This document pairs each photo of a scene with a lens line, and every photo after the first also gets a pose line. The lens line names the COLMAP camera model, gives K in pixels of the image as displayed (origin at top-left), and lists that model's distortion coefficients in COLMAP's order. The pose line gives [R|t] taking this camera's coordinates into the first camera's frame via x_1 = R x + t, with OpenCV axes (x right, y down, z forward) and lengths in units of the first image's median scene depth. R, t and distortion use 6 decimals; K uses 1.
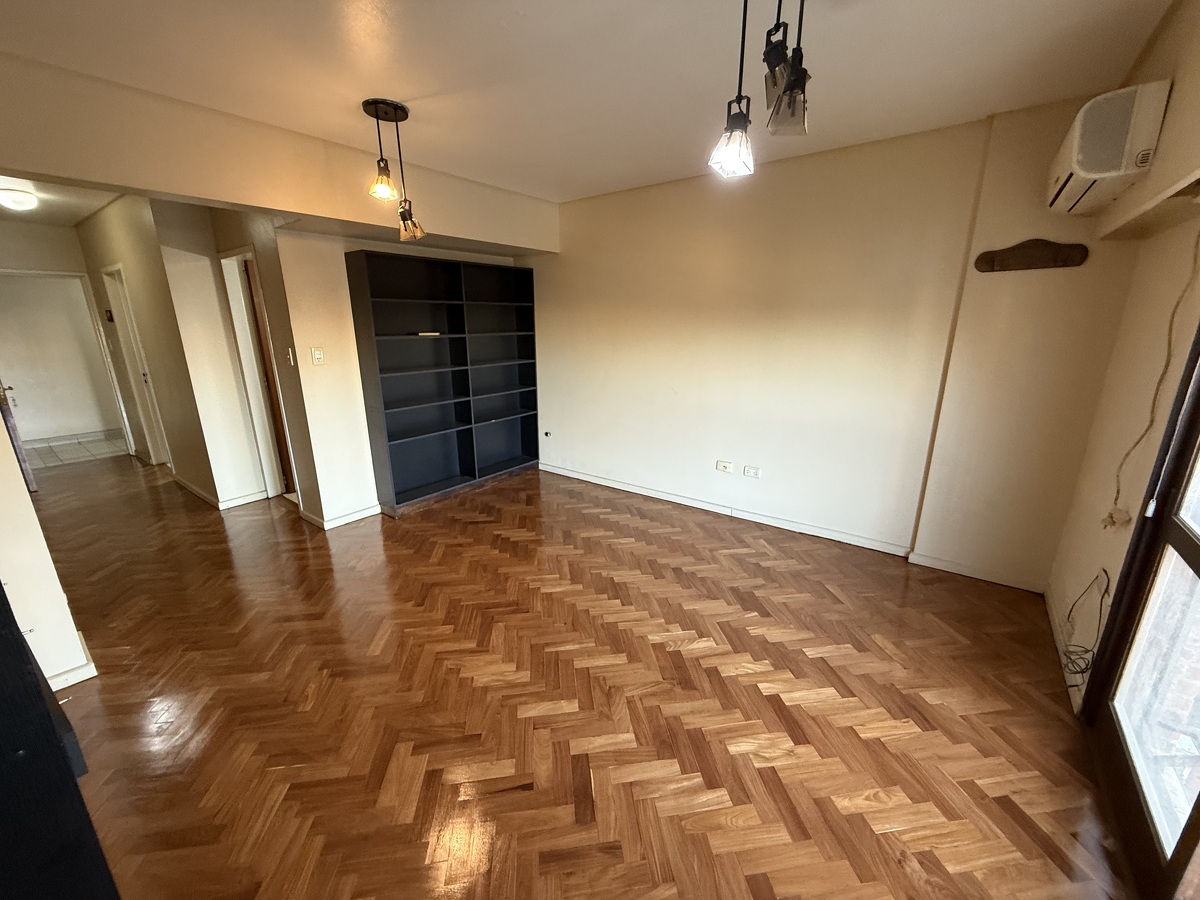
lens RADIAL K [[480.8, 0, 594.3], [0, 480.8, 452.1], [0, 0, 1]] dist [0.002270, 0.000211]
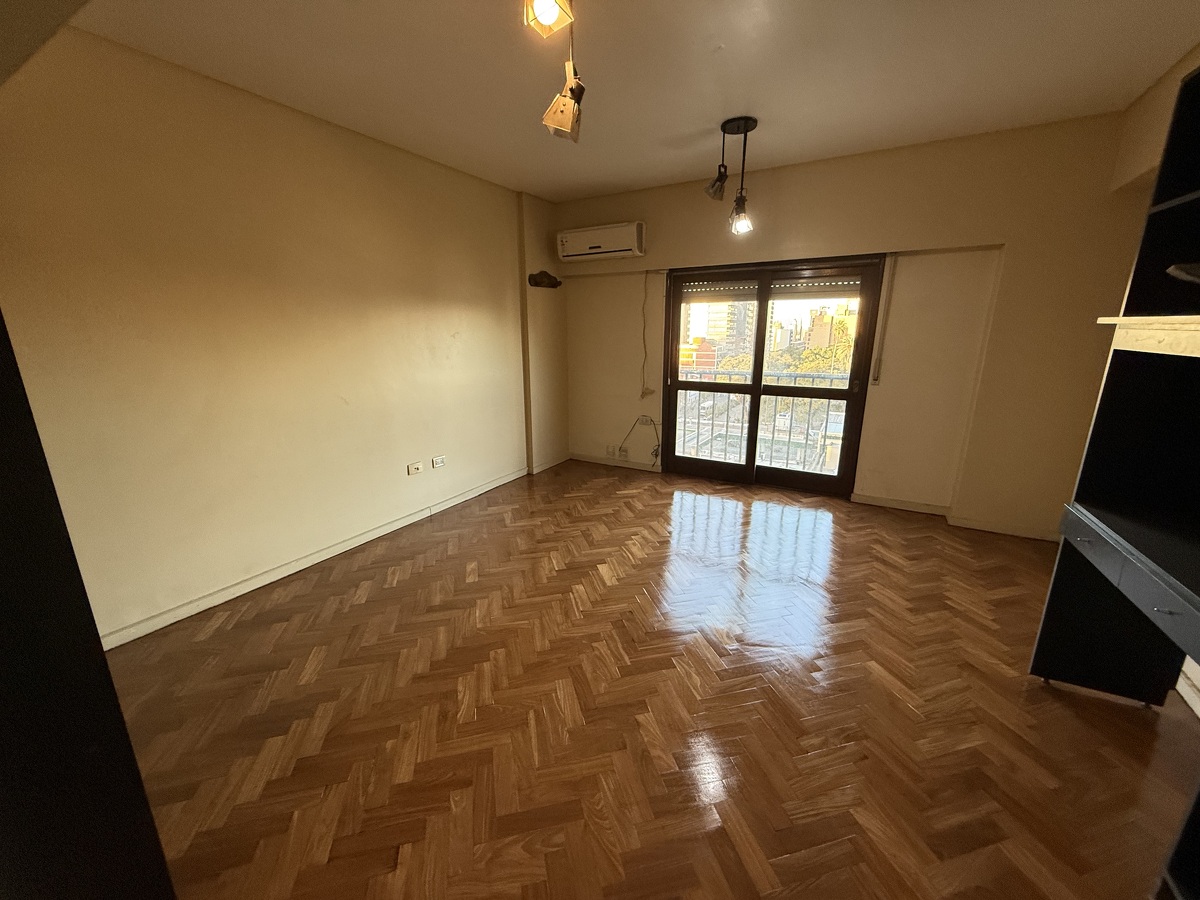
lens RADIAL K [[480.8, 0, 594.3], [0, 480.8, 452.1], [0, 0, 1]] dist [0.002270, 0.000211]
pose [[-0.127710, -0.237330, 0.962998, -0.794461], [0.274296, 0.924626, 0.264250, -0.180695], [-0.953127, 0.297894, -0.052986, 0.853861]]
